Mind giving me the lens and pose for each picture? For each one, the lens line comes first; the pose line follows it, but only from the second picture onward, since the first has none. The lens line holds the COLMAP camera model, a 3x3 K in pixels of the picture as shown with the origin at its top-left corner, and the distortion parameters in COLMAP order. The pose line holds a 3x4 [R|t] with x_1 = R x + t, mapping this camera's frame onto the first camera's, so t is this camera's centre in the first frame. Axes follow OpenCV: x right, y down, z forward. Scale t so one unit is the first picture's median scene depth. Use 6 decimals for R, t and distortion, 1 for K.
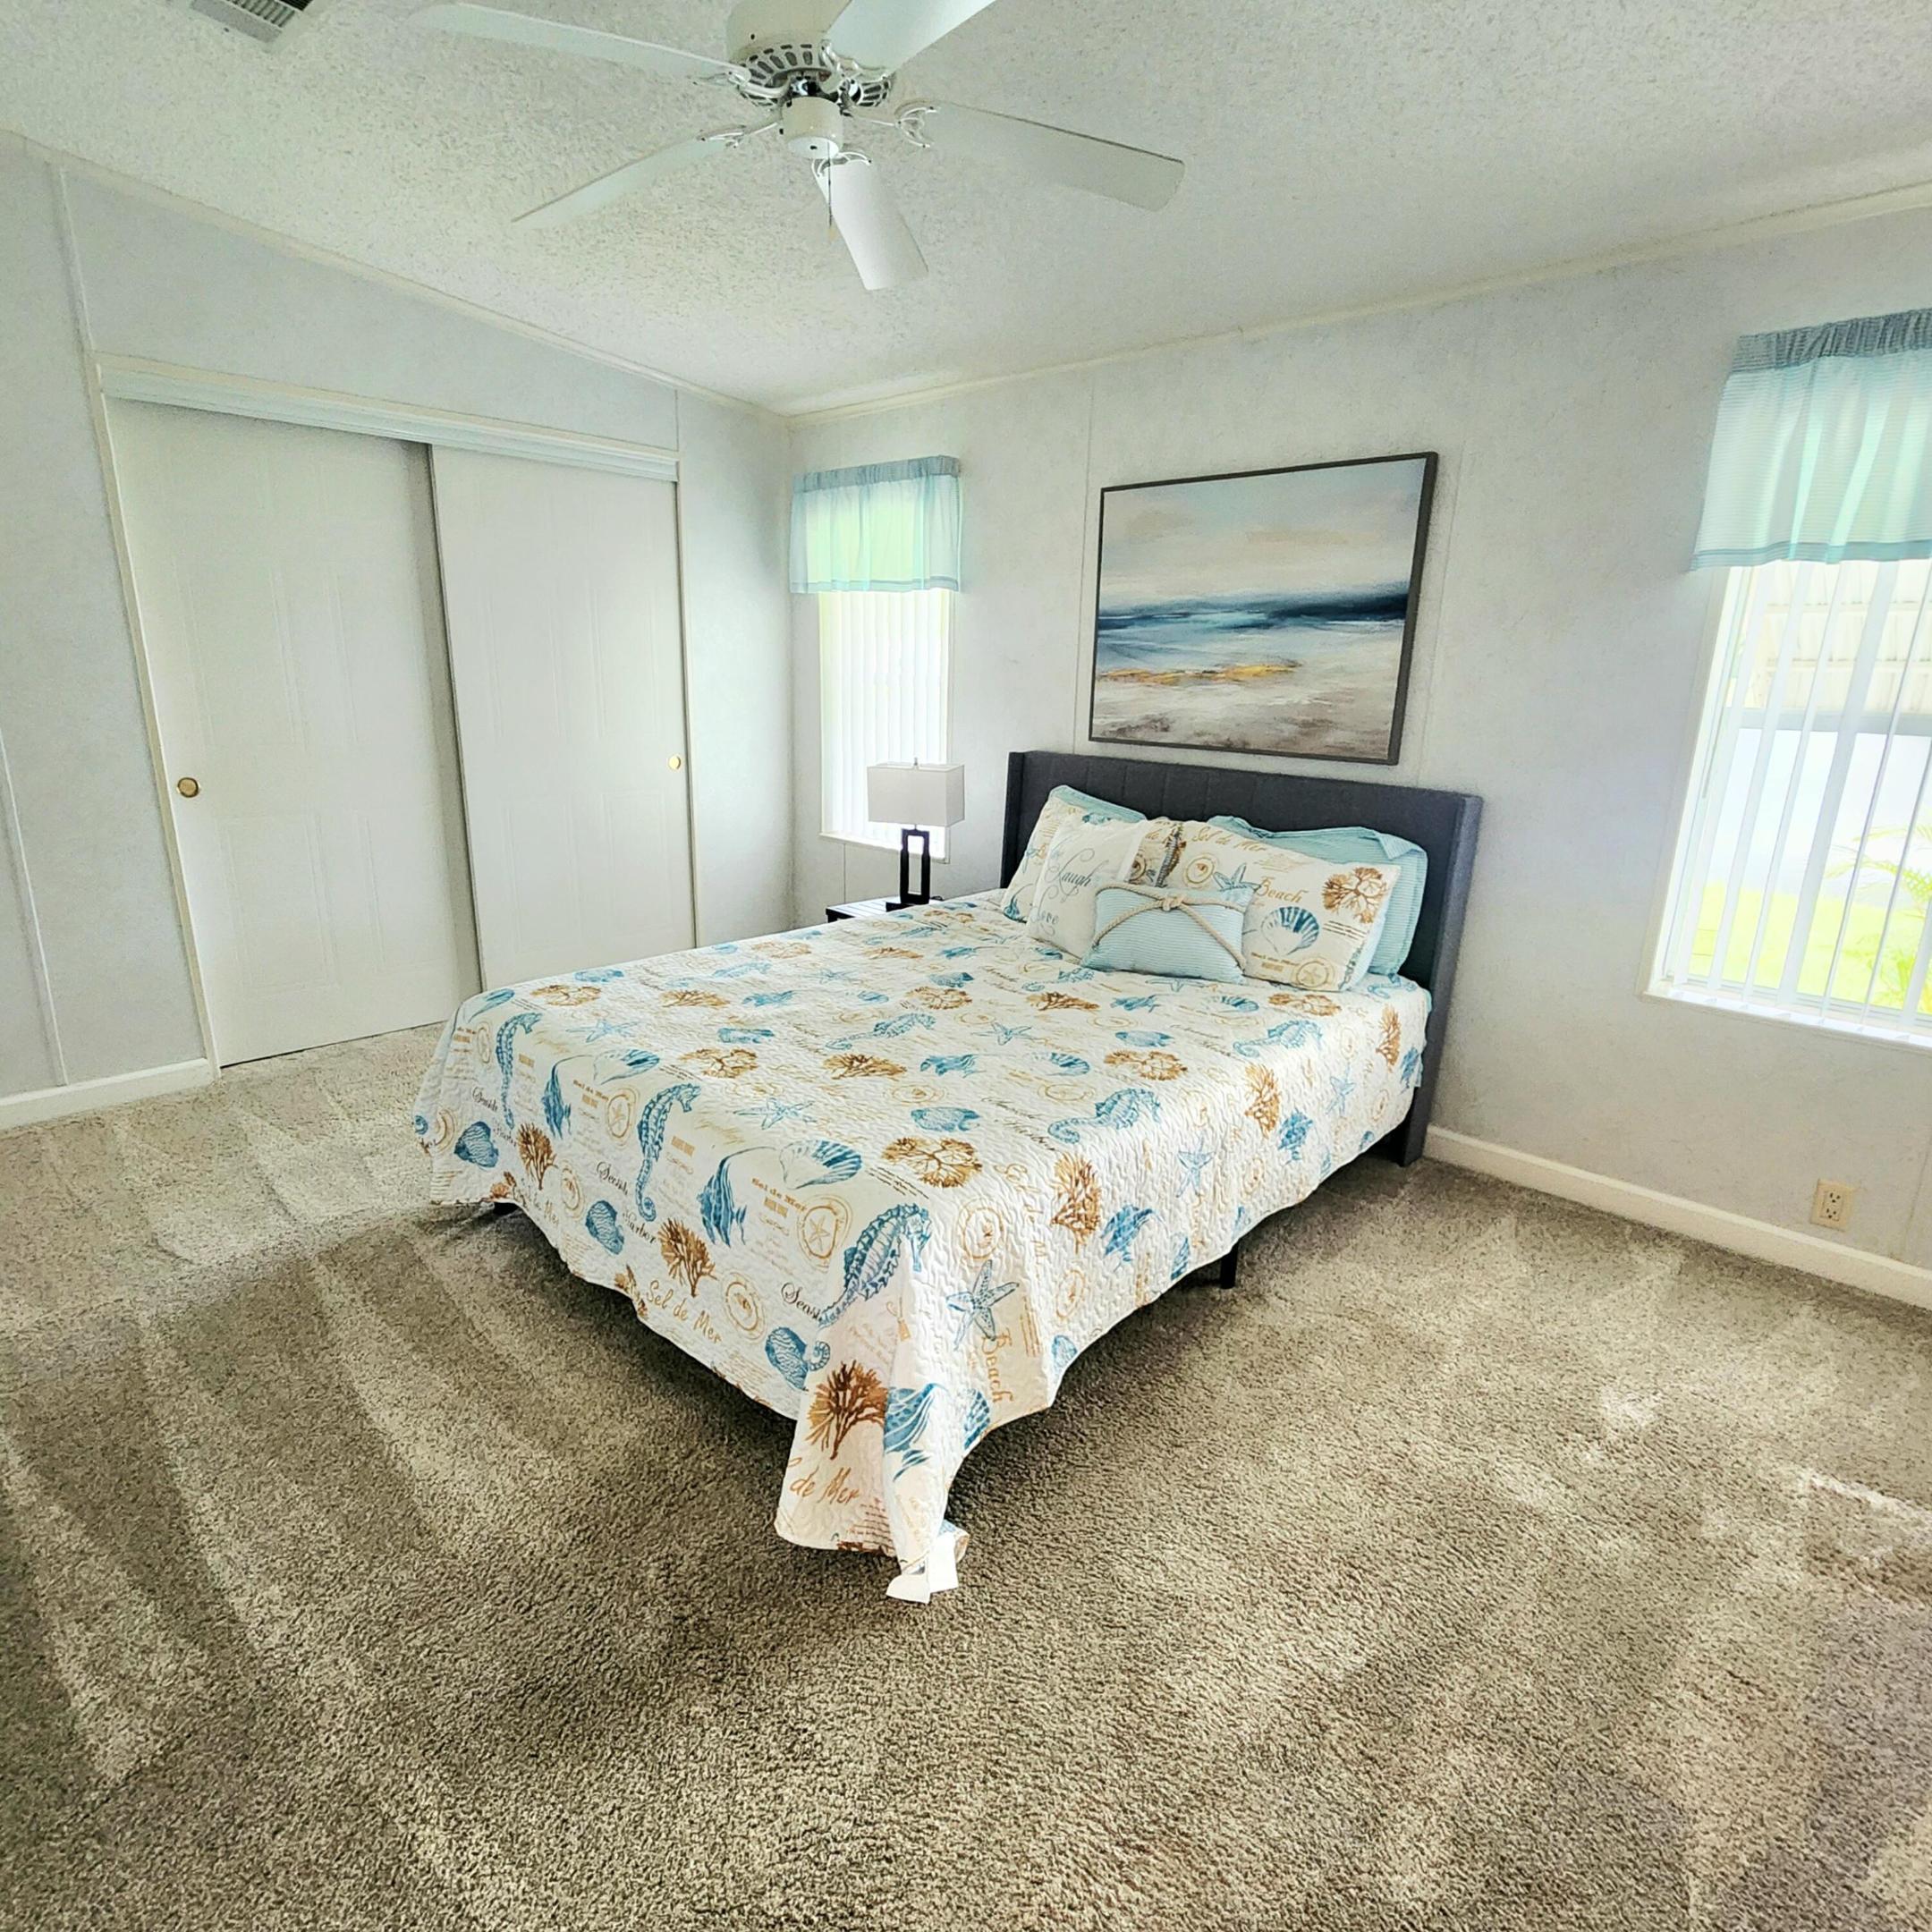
lens RADIAL K [[1060.1, 0, 951.8], [0, 1060.1, 971.7], [0, 0, 1]] dist [0.005208, -0.002225]
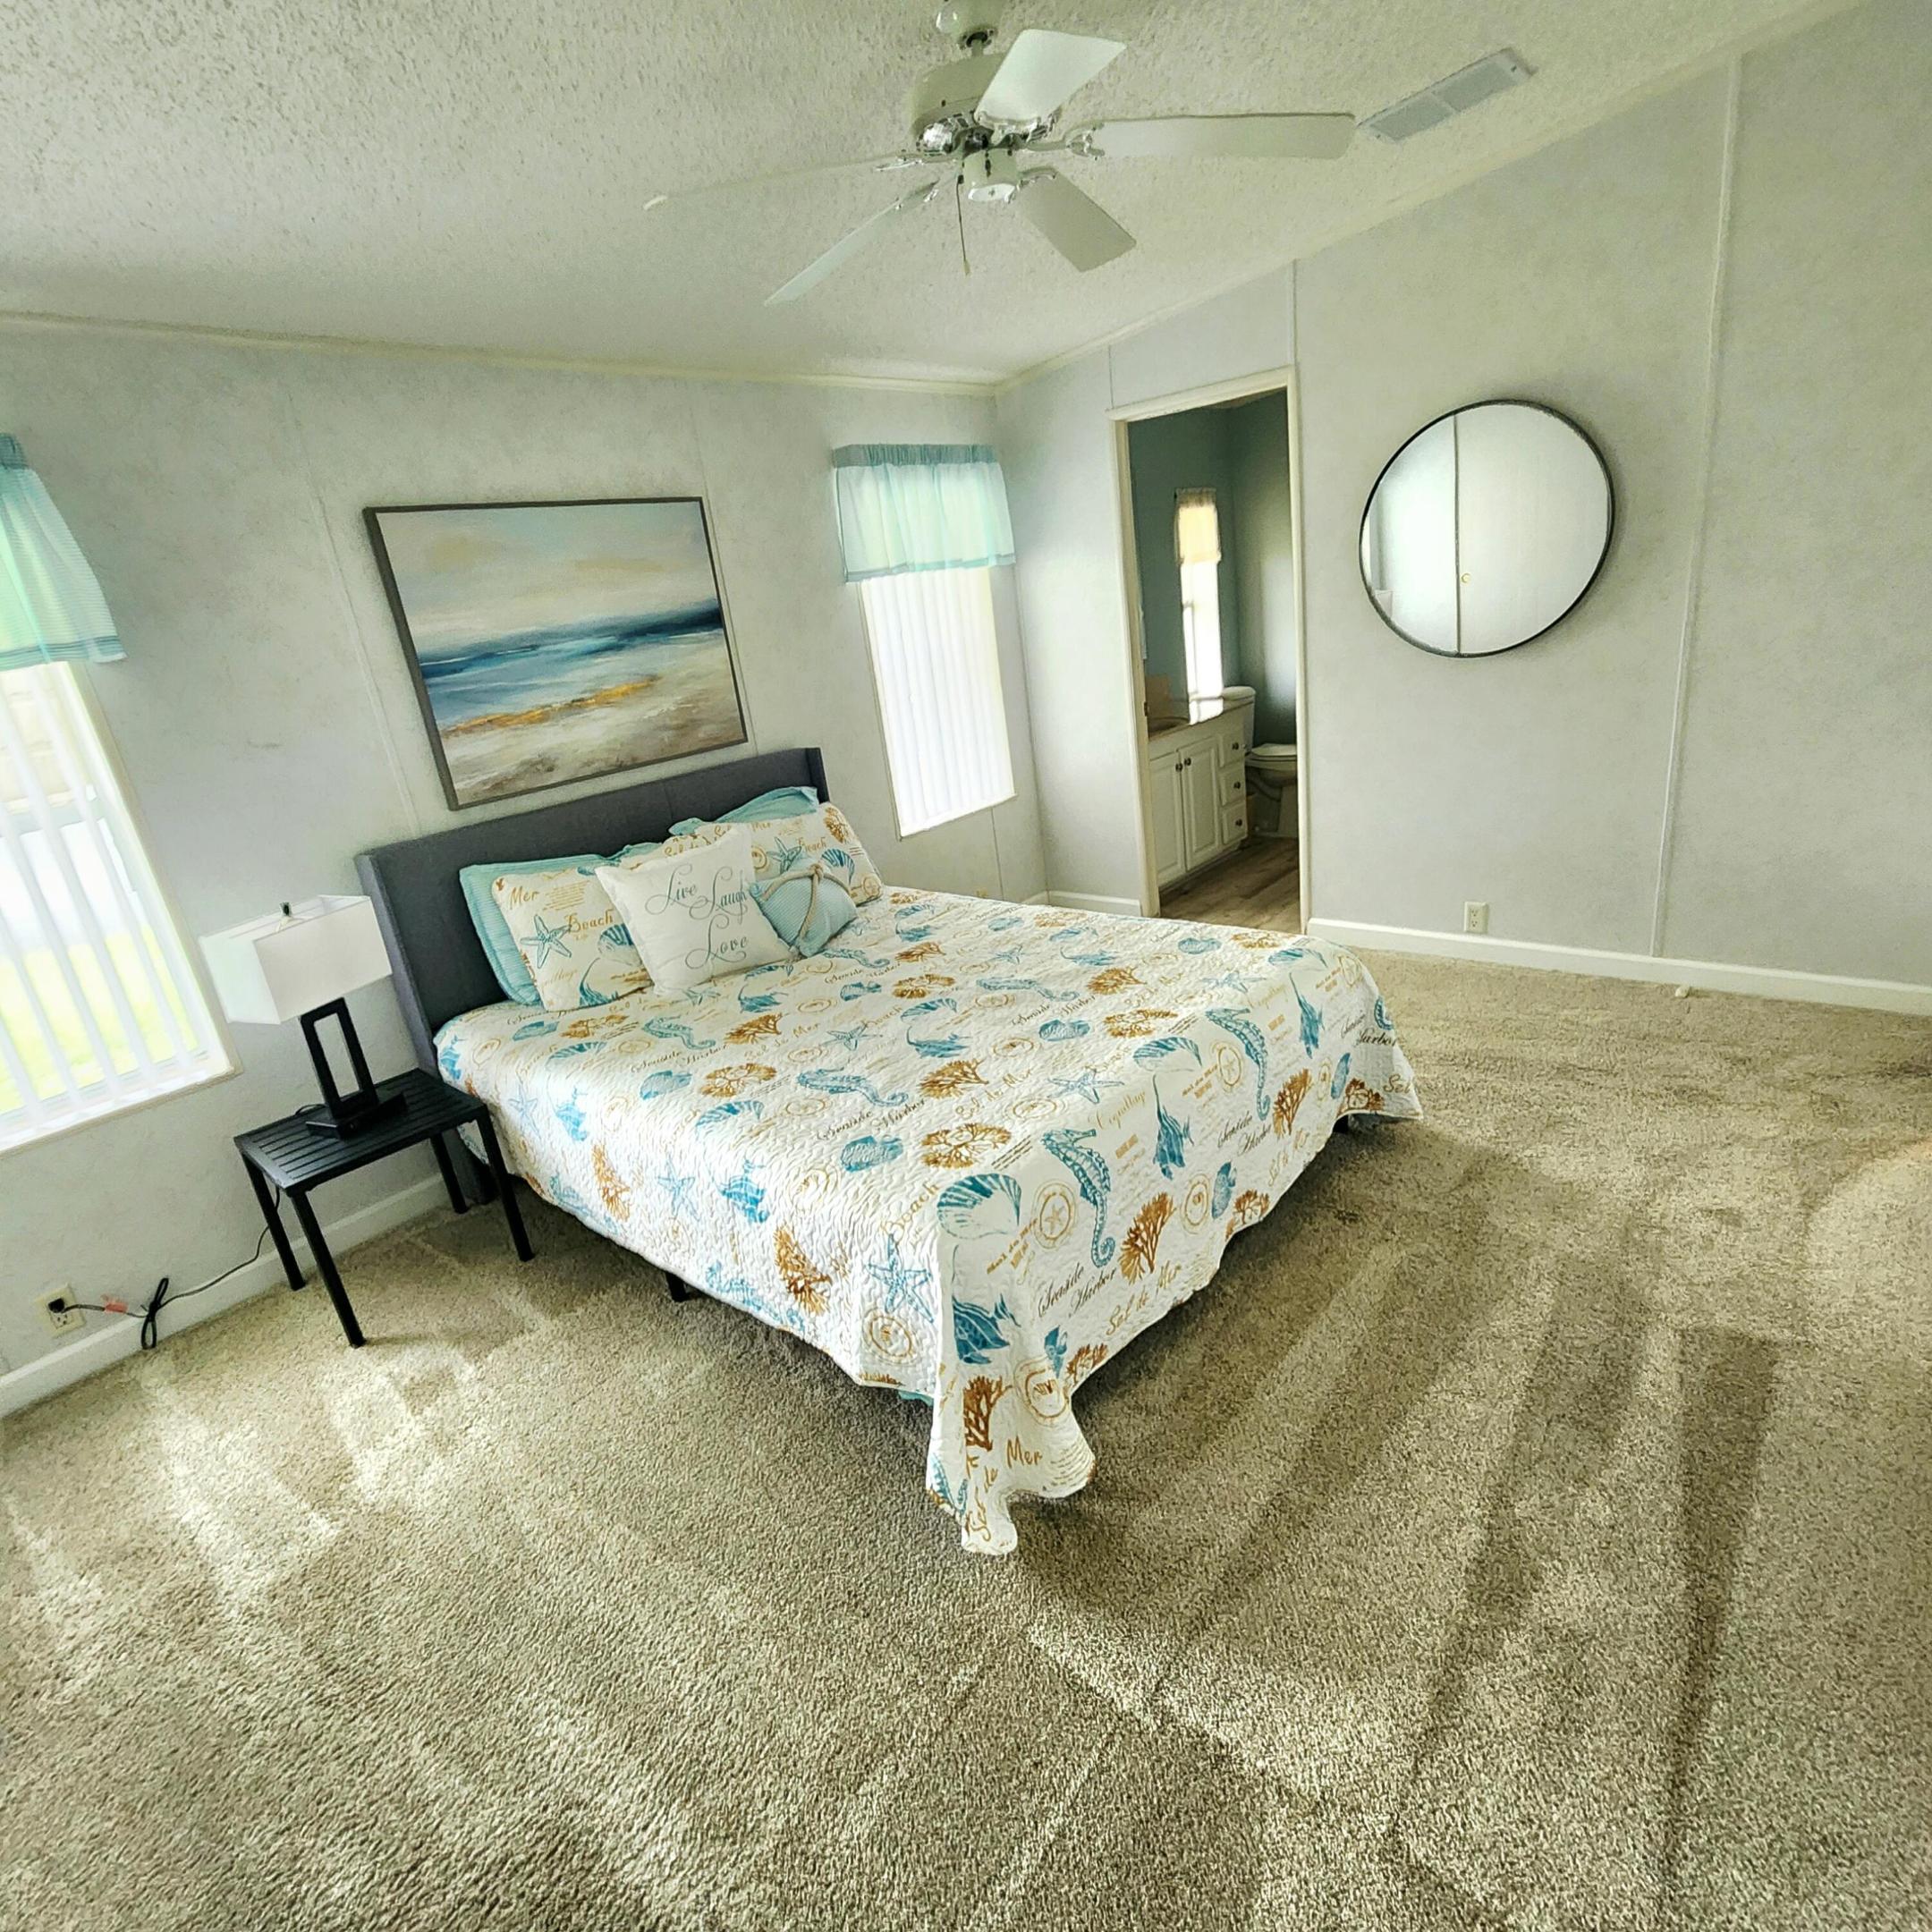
lens RADIAL K [[1060.1, 0, 951.8], [0, 1060.1, 971.7], [0, 0, 1]] dist [0.005208, -0.002225]
pose [[-0.032068, -0.353735, 0.934796, -0.816276], [0.402426, 0.851547, 0.336038, -0.271064], [-0.914891, 0.386962, 0.115045, 0.695584]]
